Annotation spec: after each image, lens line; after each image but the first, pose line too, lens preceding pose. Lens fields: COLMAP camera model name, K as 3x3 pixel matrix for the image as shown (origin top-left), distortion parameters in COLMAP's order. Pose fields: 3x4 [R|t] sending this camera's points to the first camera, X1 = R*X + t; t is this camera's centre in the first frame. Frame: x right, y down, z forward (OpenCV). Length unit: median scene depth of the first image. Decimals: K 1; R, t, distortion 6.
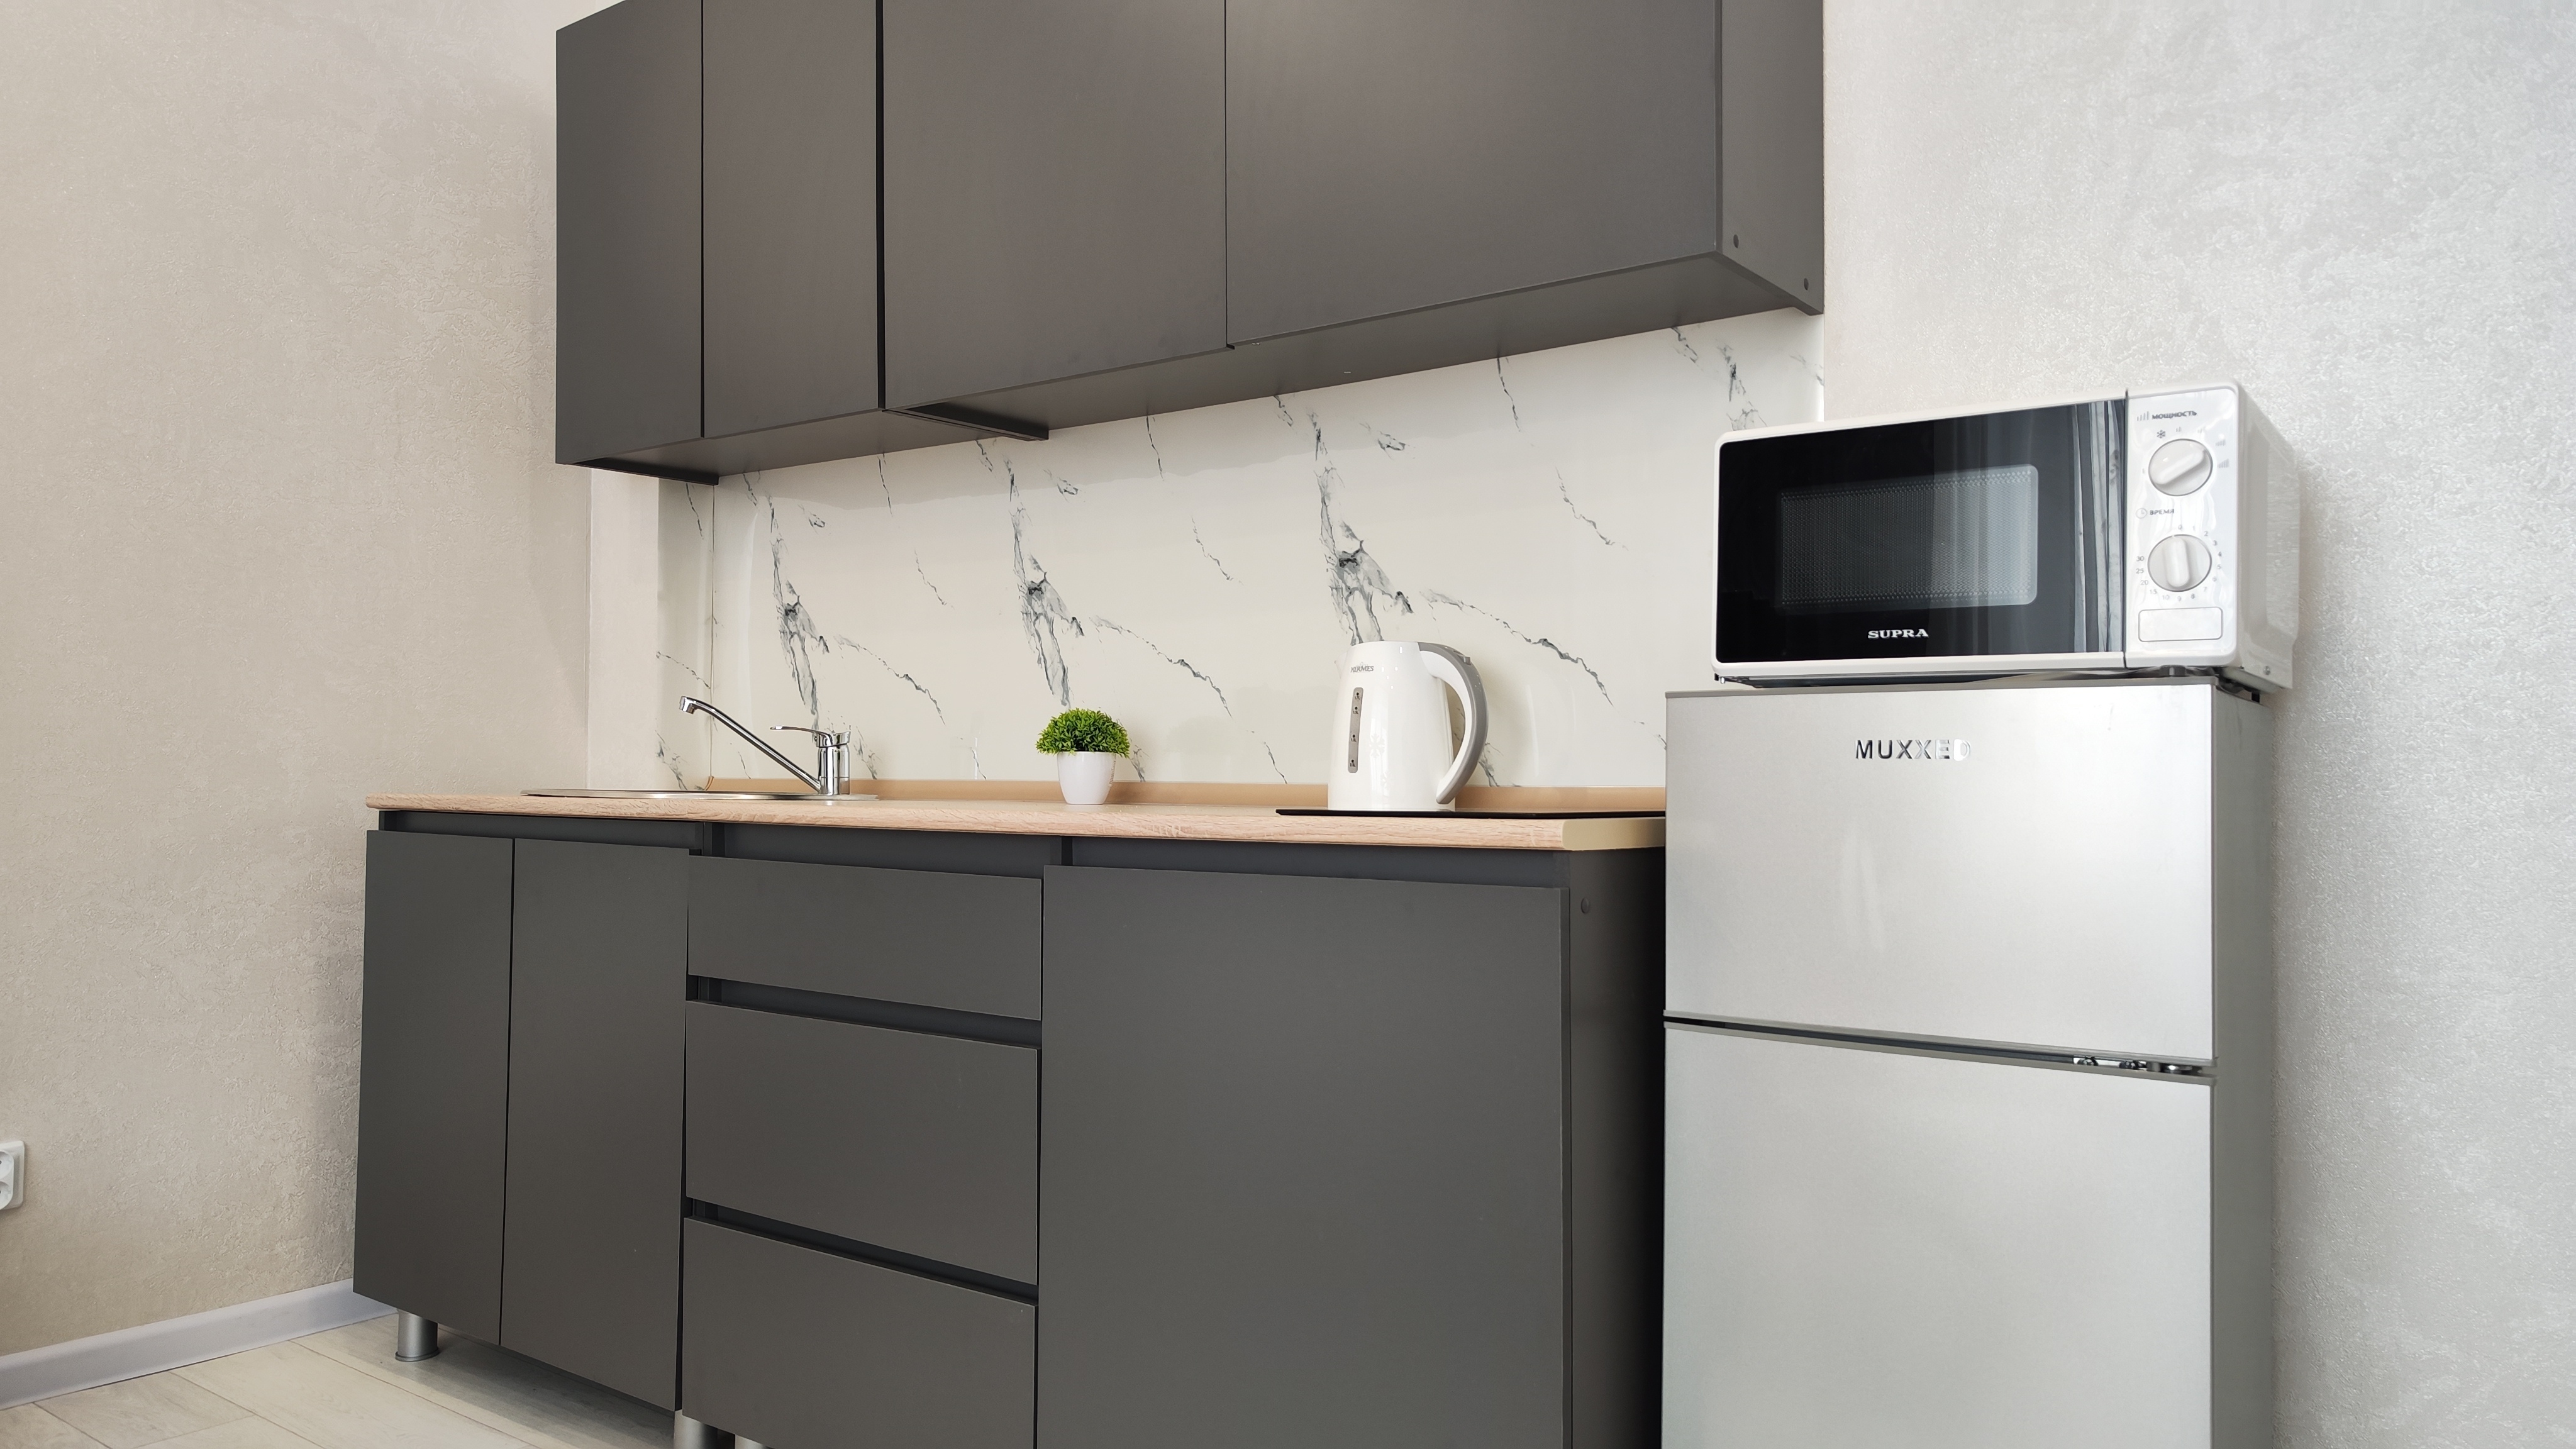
lens RADIAL K [[1768.2, 0, 1288.0], [0, 1768.2, 724.5], [0, 0, 1]] dist [0.035335, -0.005585]
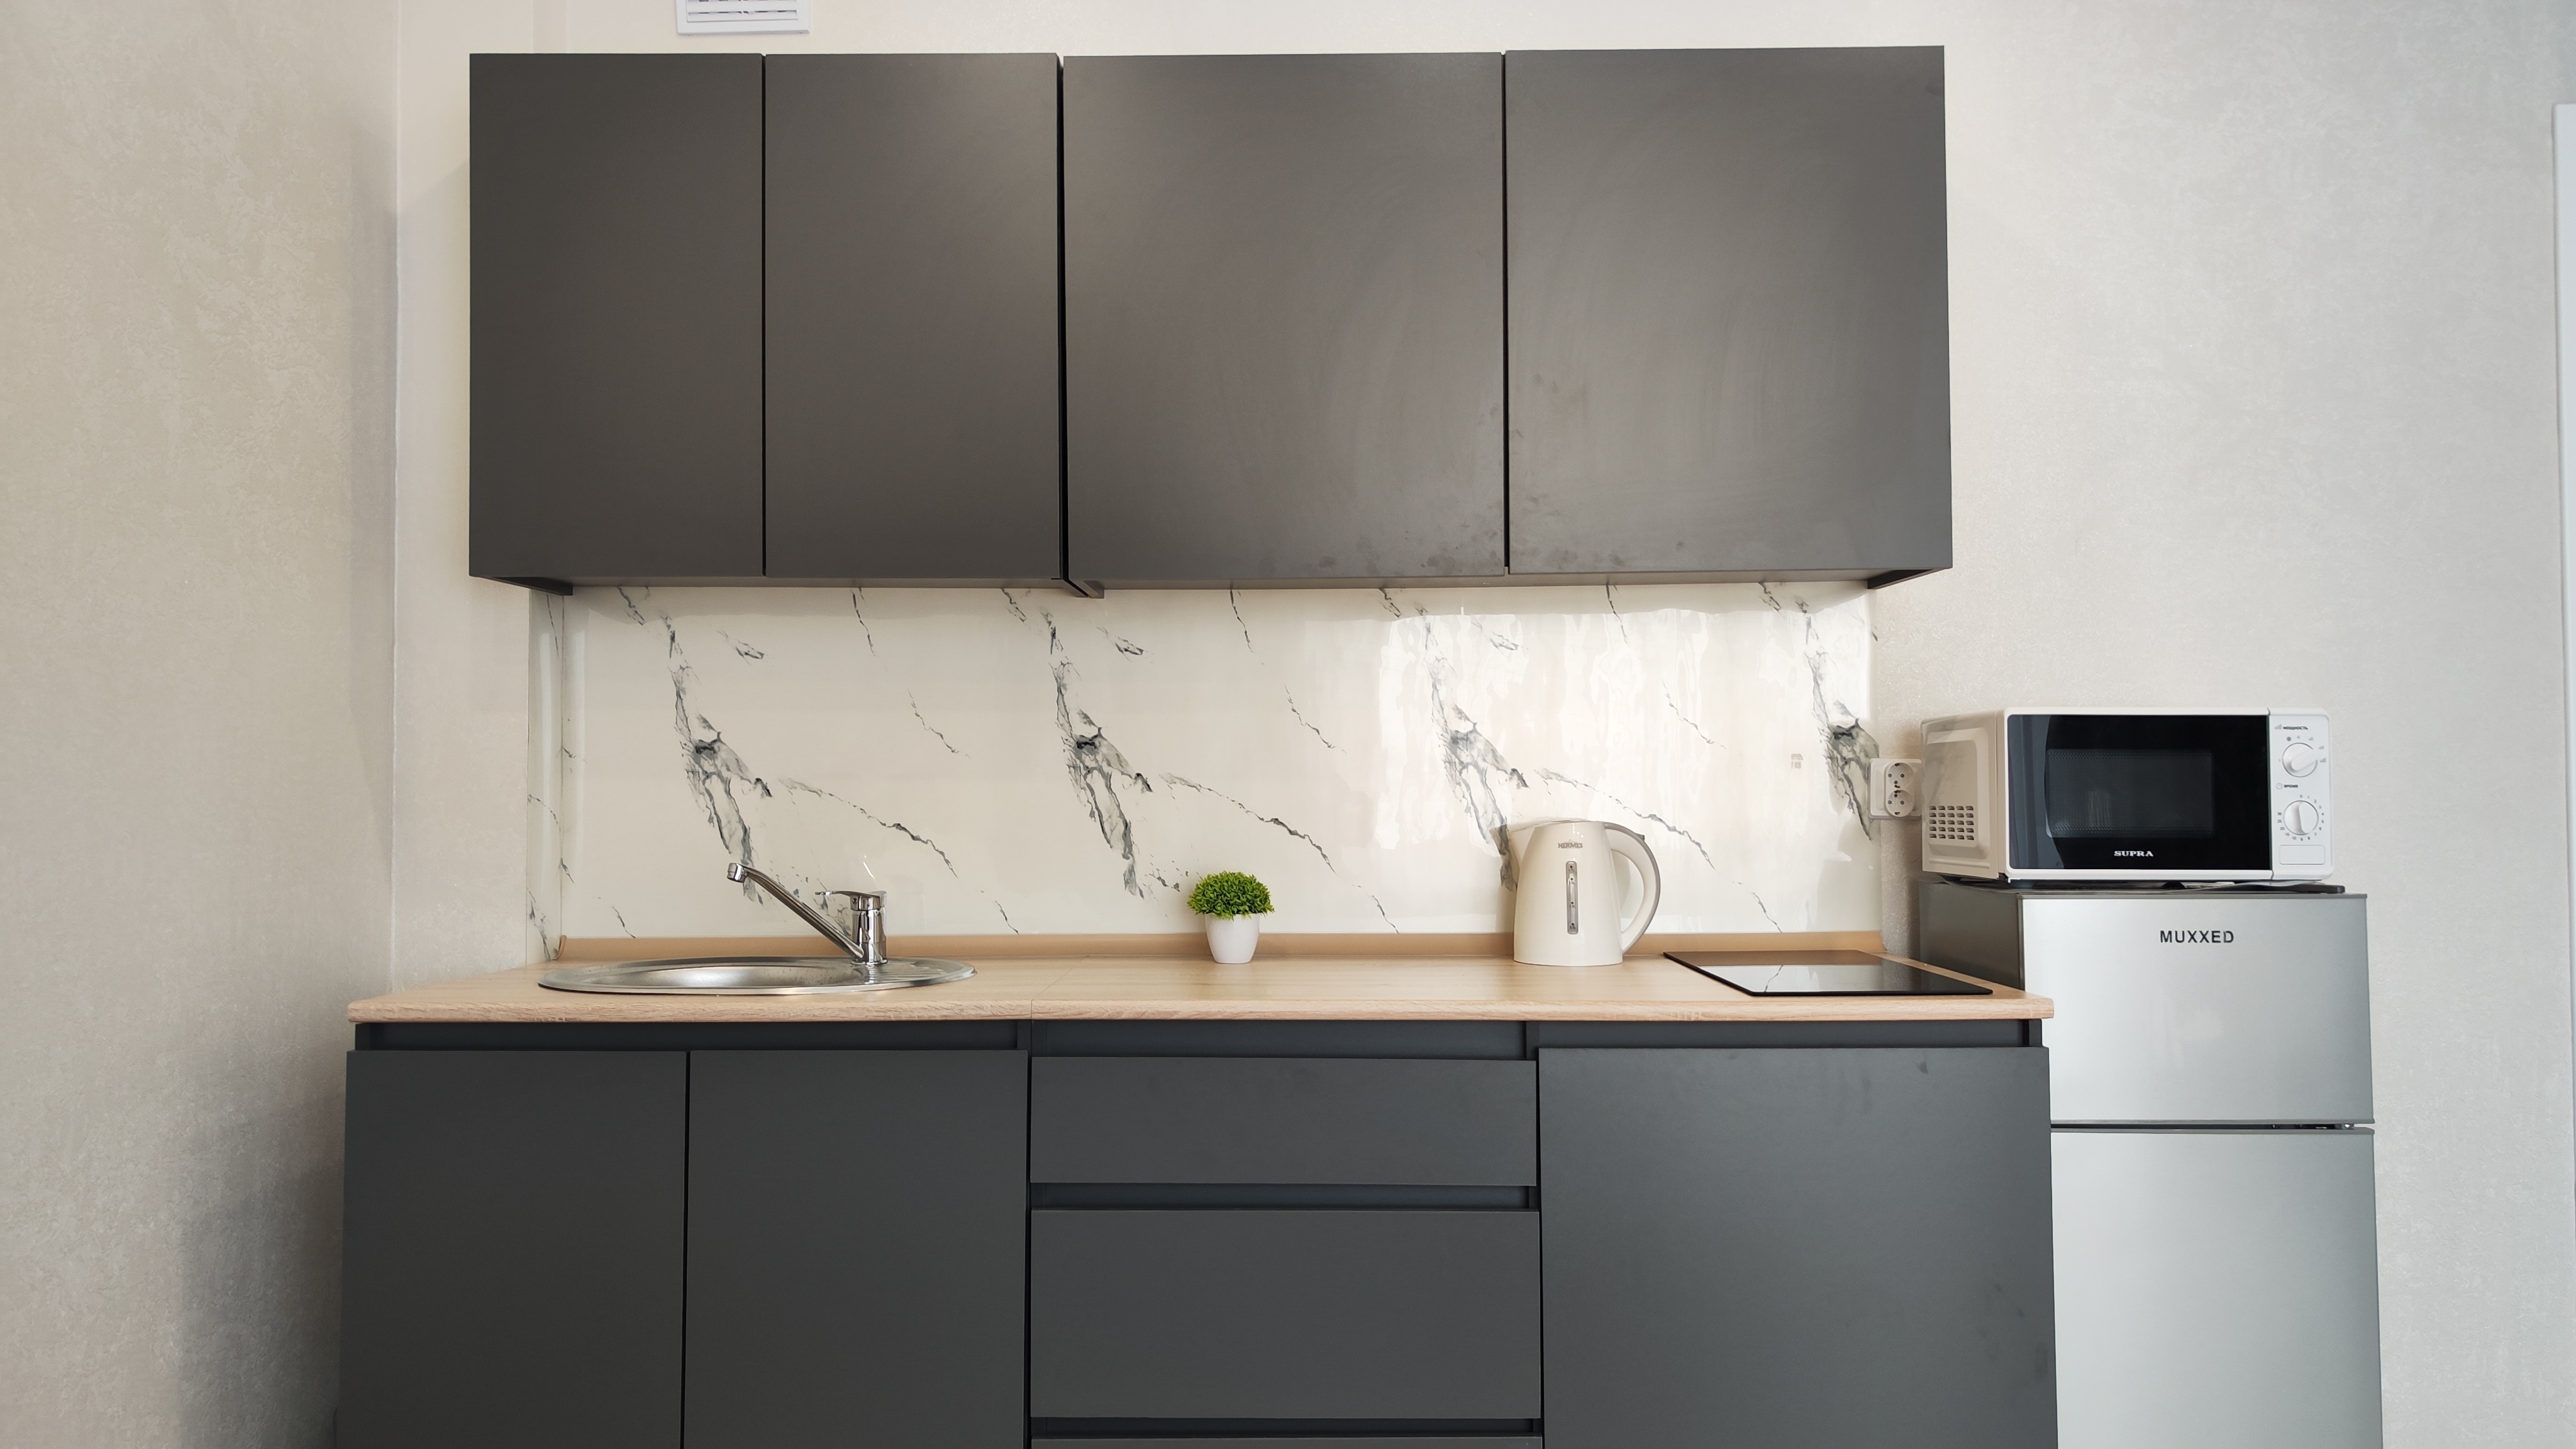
lens RADIAL K [[1754.6, 0, 1271.1], [0, 1754.6, 711.0], [0, 0, 1]] dist [0.047985, -0.043728]
pose [[0.798313, 0.011468, 0.602134, -0.664515], [-0.008828, 0.999934, -0.007340, -0.088766], [-0.602178, 0.000544, 0.798362, 0.133061]]
